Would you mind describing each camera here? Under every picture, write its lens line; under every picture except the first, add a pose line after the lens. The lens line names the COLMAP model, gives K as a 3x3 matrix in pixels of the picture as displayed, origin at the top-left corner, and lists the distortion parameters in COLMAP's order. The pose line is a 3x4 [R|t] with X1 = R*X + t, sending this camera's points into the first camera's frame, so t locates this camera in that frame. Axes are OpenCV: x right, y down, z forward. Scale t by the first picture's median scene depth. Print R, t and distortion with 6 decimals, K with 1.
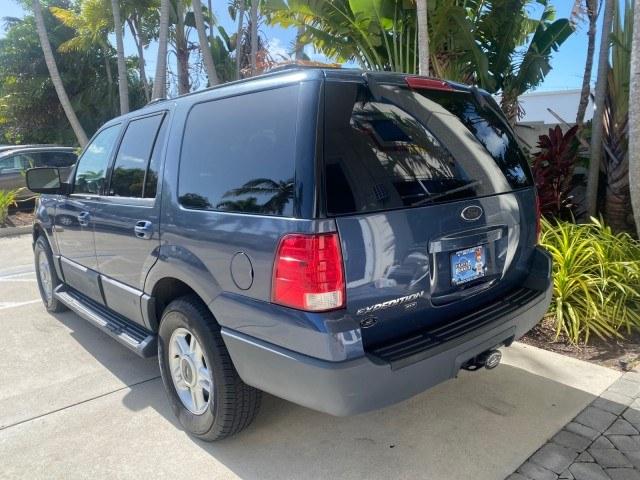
lens RADIAL K [[489.2, 0, 320.0], [0, 489.2, 240.0], [0, 0, 1]] dist [0.006252, -0.002877]
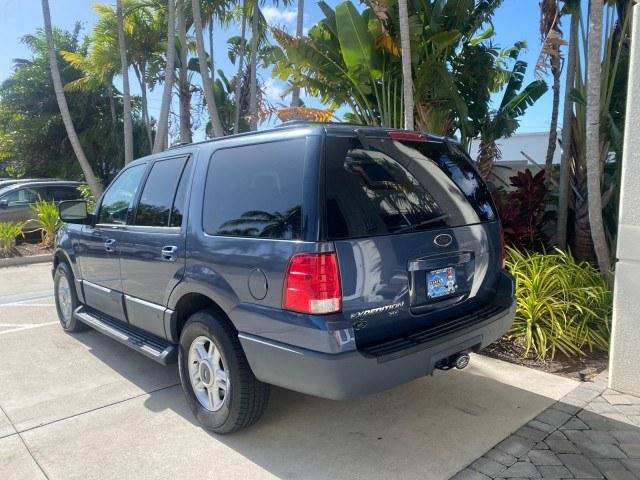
lens RADIAL K [[491.8, 0, 320.0], [0, 491.8, 240.0], [0, 0, 1]] dist [0.009945, -0.006609]
pose [[0.999818, 0.006993, 0.017734, -0.015225], [-0.005699, 0.997387, -0.072019, 0.024546], [-0.018191, 0.071905, 0.997246, -0.157970]]
